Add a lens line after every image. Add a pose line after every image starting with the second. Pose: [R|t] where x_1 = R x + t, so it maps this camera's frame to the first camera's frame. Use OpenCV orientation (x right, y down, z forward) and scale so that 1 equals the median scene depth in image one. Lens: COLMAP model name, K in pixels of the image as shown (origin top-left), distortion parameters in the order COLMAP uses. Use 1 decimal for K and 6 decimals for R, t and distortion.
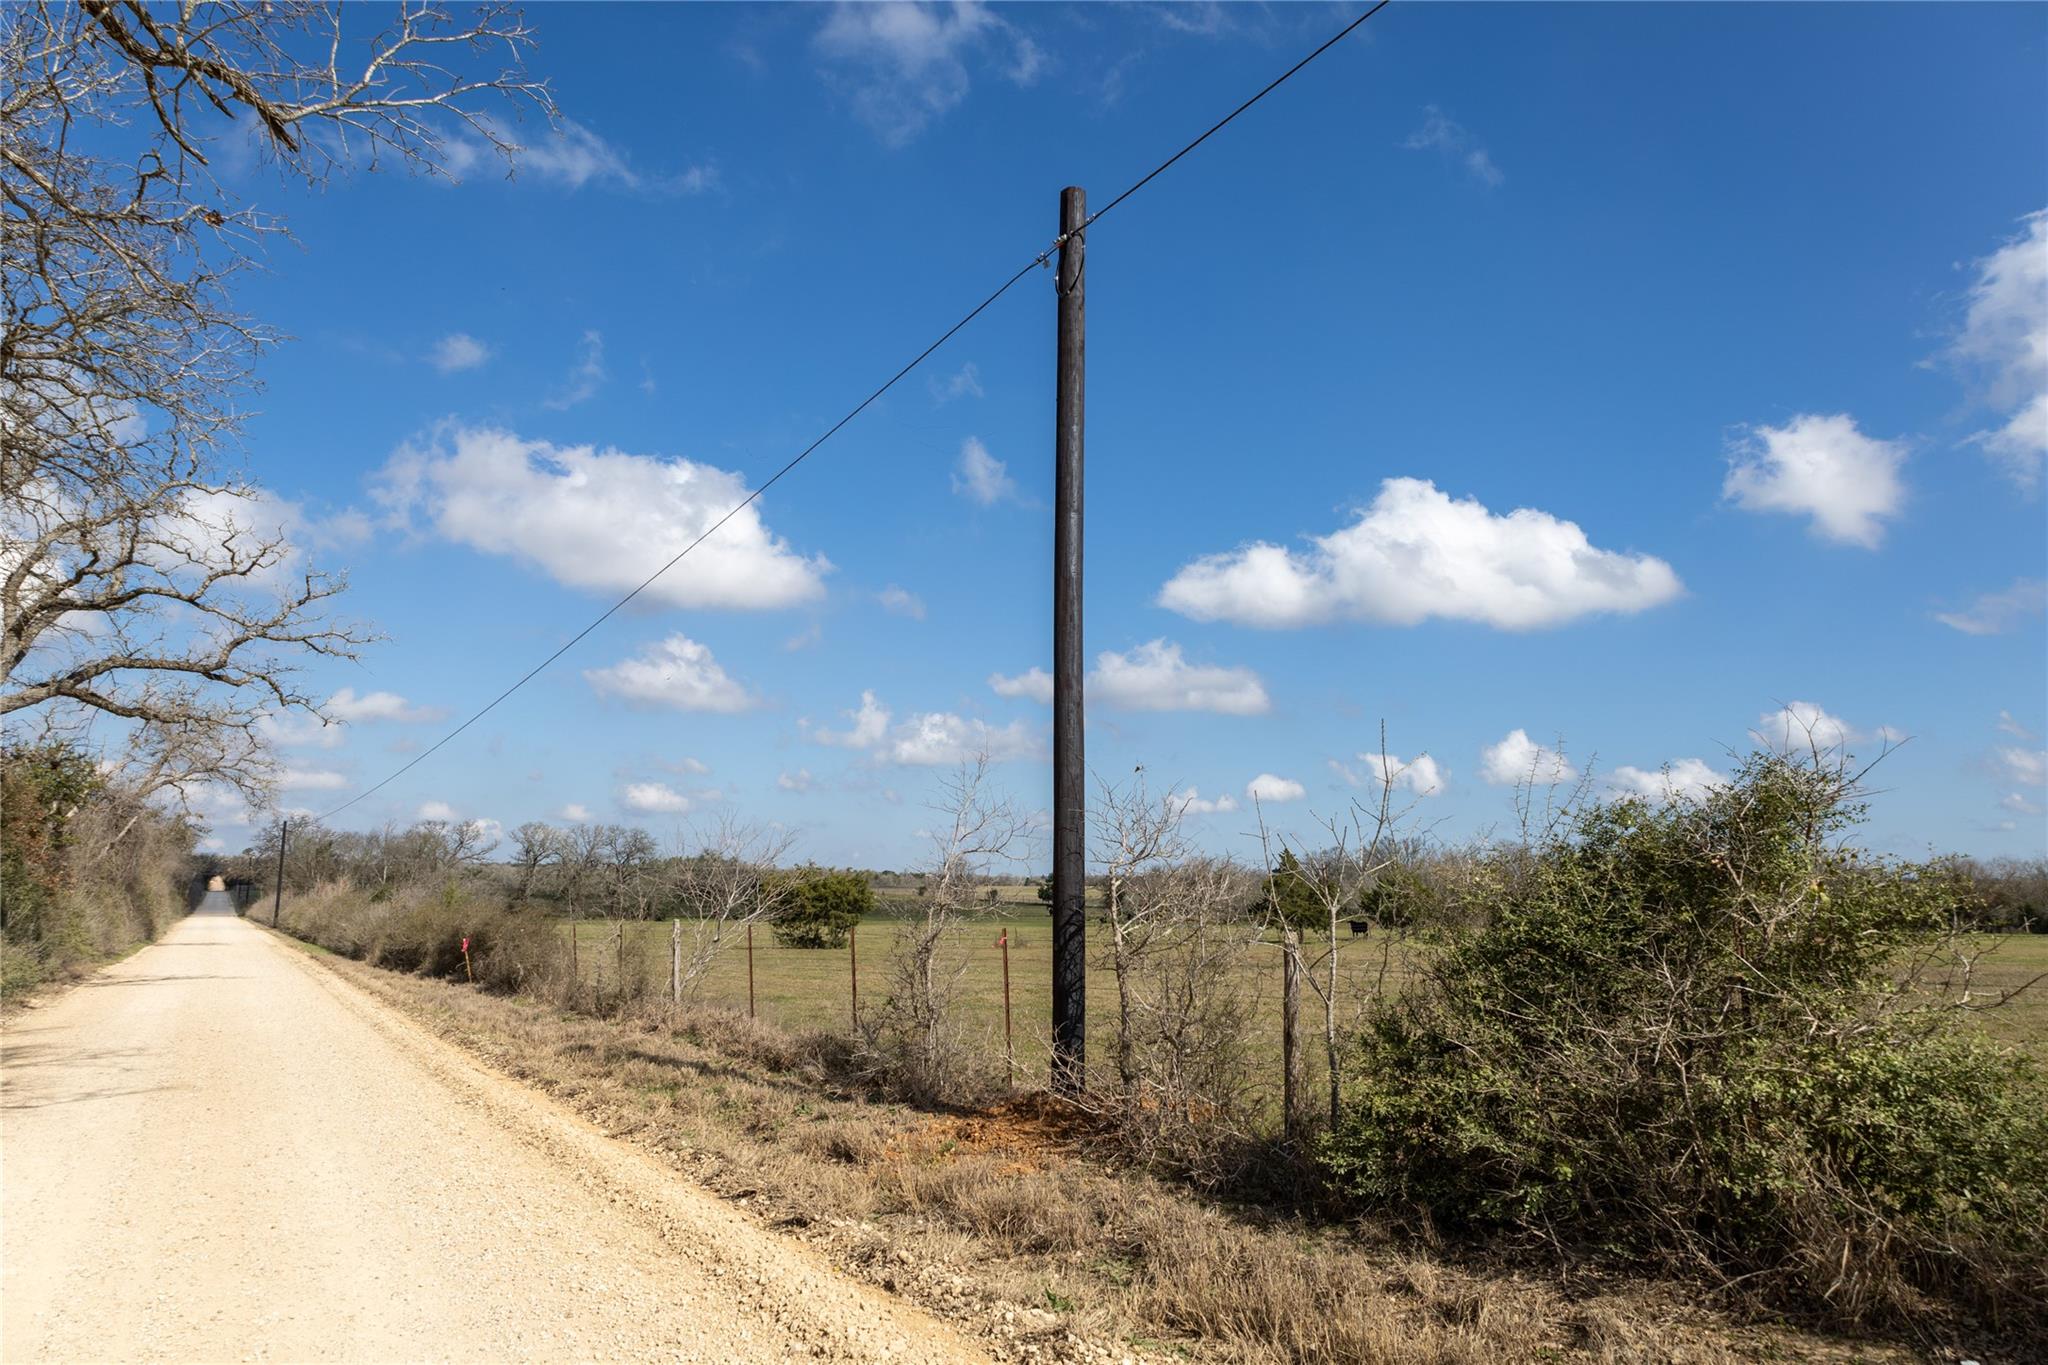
lens RADIAL K [[1322.1, 0, 1023.5], [0, 1322.1, 679.5], [0, 0, 1]] dist [-0.004772, 0.002699]
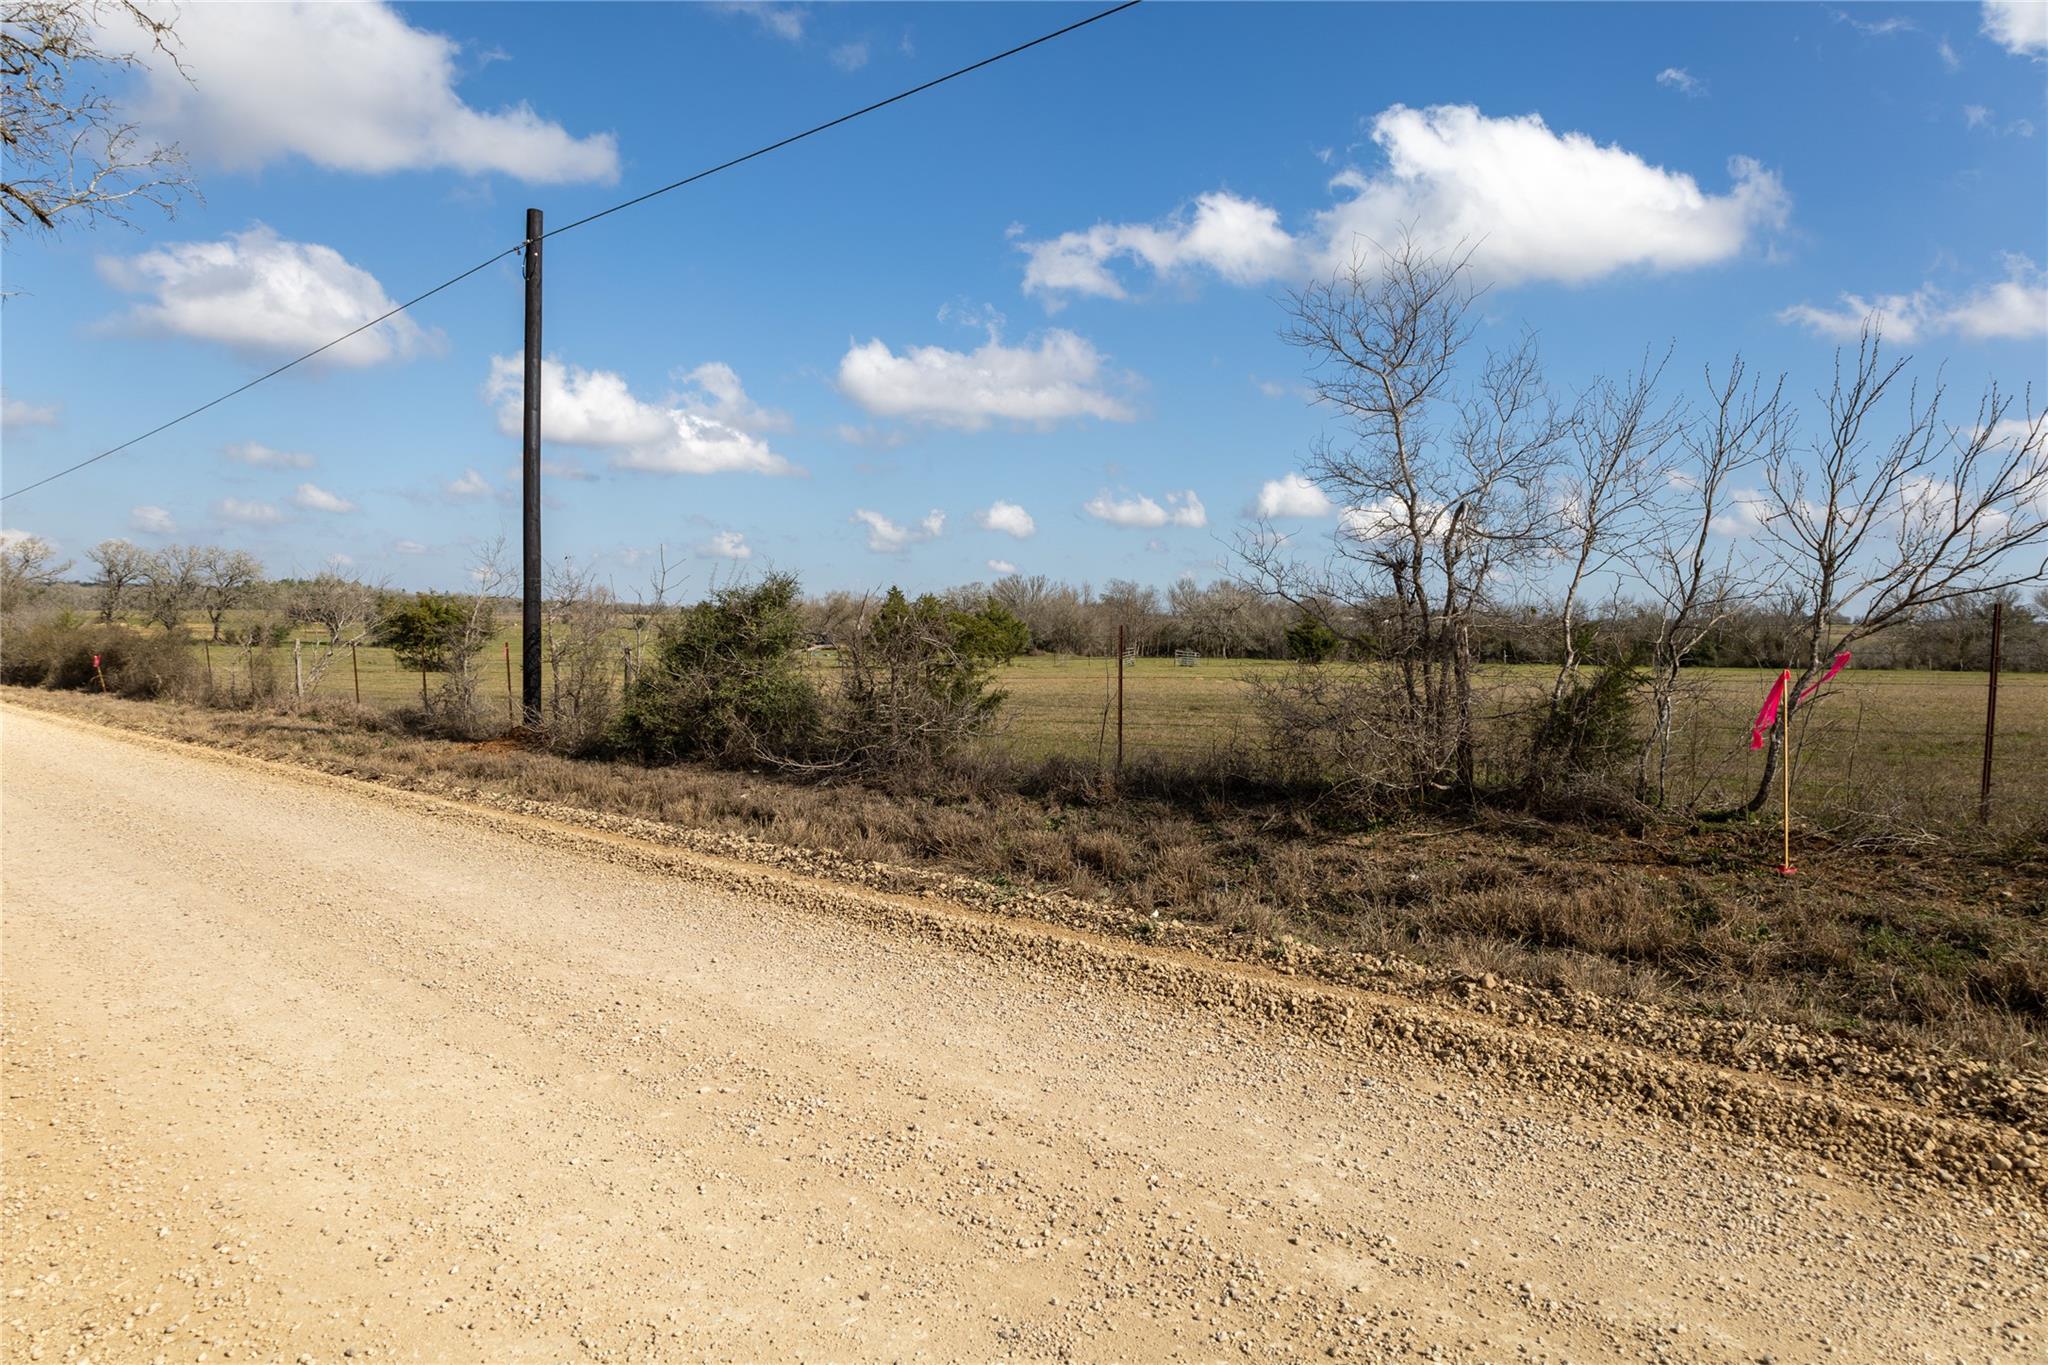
lens RADIAL K [[1322.1, 0, 1023.1], [0, 1322.1, 688.0], [0, 0, 1]] dist [-0.004772, 0.002699]
pose [[0.967950, -0.001160, 0.251141, 0.129831], [-0.050879, 0.978348, 0.200616, -0.086375], [-0.245936, -0.206964, 0.946932, -0.521093]]
